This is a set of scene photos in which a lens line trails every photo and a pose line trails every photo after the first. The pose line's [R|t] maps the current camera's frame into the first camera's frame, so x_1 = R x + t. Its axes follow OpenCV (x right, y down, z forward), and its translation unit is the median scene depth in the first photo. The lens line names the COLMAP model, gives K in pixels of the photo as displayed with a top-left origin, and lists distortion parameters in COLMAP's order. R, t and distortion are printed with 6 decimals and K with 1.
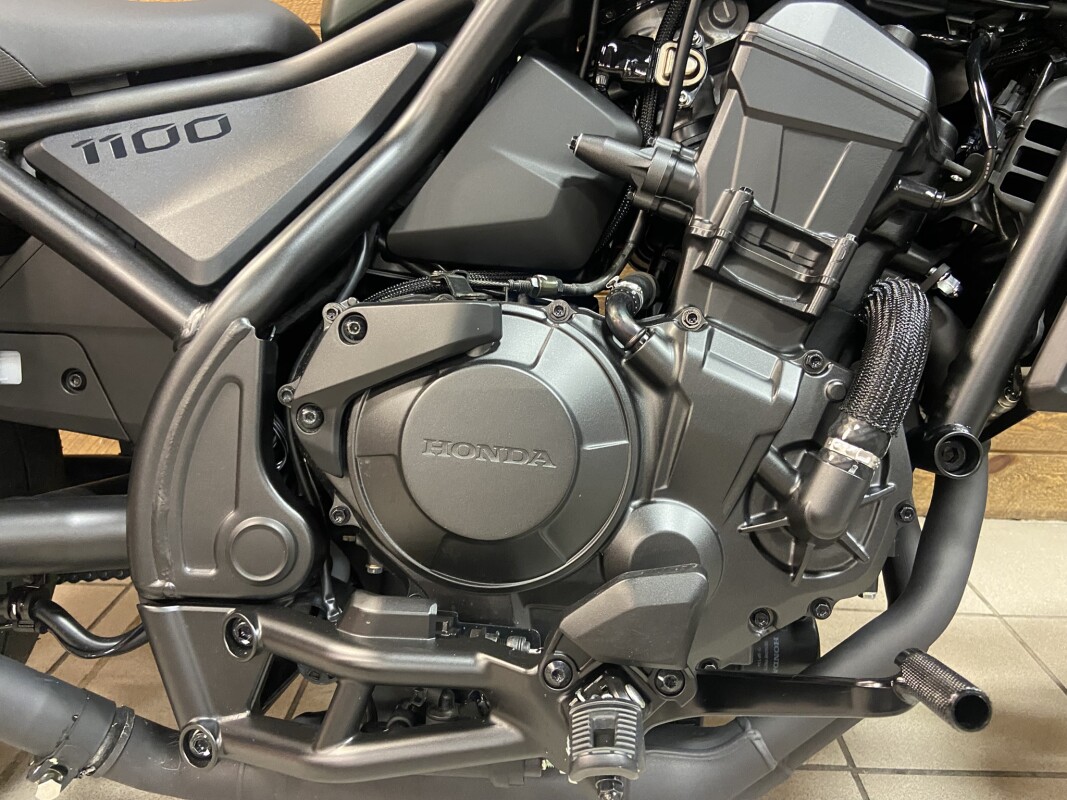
lens RADIAL K [[806.7, 0, 527.6], [0, 806.7, 404.9], [0, 0, 1]] dist [0.109572, -0.135837]
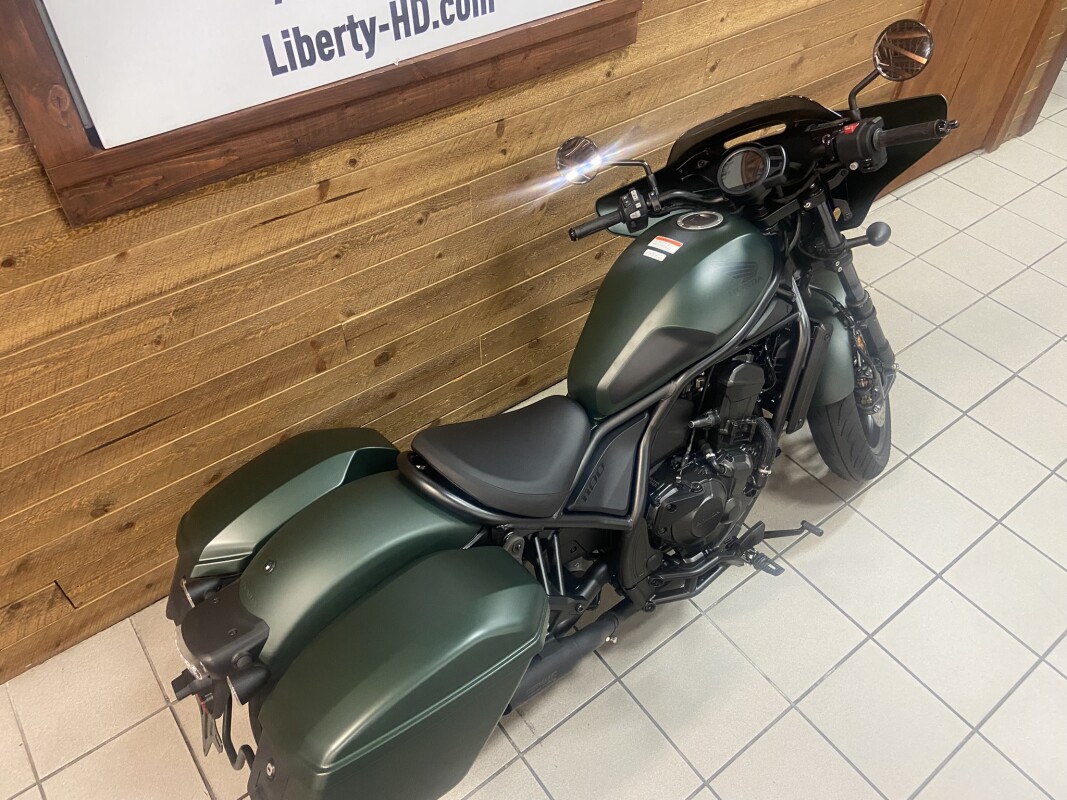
lens RADIAL K [[806.7, 0, 537.5], [0, 806.7, 397.9], [0, 0, 1]] dist [0.109572, -0.135837]
pose [[0.775016, -0.462968, 0.430128, -1.957778], [0.199529, 0.825101, 0.528580, -2.481429], [-0.599615, -0.323835, 0.731842, -1.135126]]
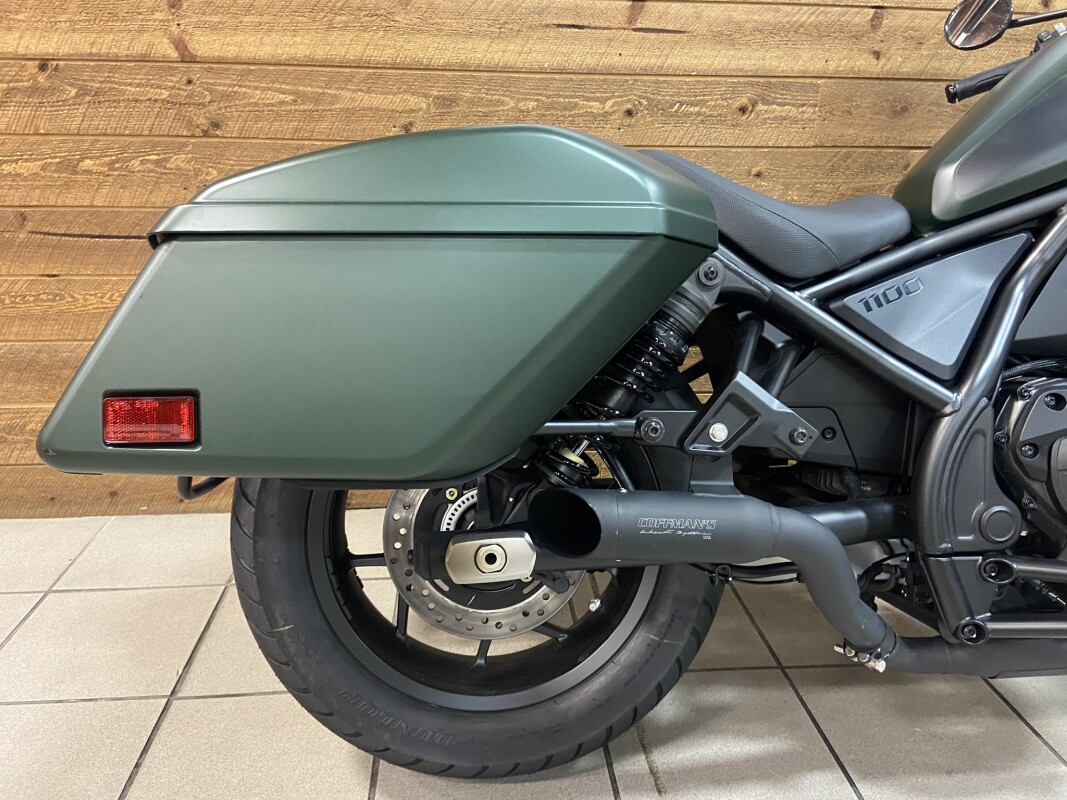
lens RADIAL K [[806.7, 0, 536.2], [0, 806.7, 403.2], [0, 0, 1]] dist [0.109572, -0.135837]
pose [[0.991573, -0.044420, 0.121699, -1.542796], [0.043824, 0.999011, 0.007576, -0.150257], [-0.121915, -0.002179, 0.992538, -0.694170]]
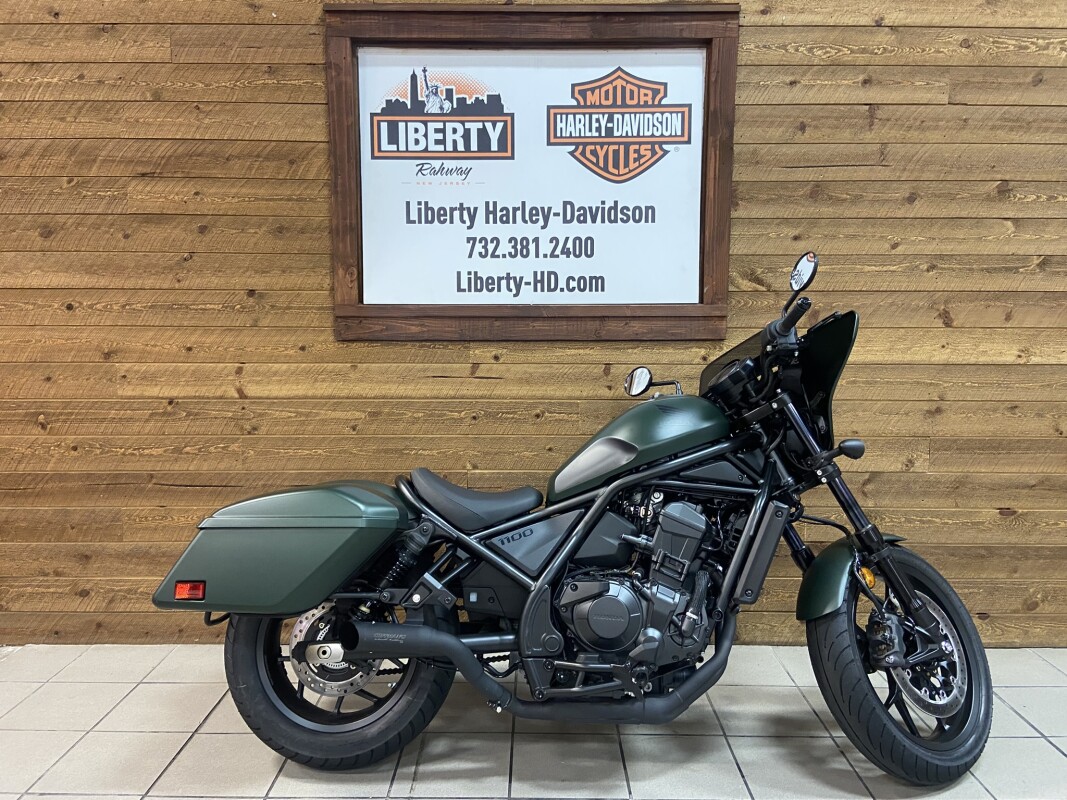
lens RADIAL K [[806.7, 0, 529.3], [0, 806.7, 391.4], [0, 0, 1]] dist [0.109572, -0.135837]
pose [[0.999470, -0.021020, 0.024856, -0.510629], [0.025769, 0.977456, -0.209562, -0.203914], [-0.019891, 0.210092, 0.977479, -3.232036]]
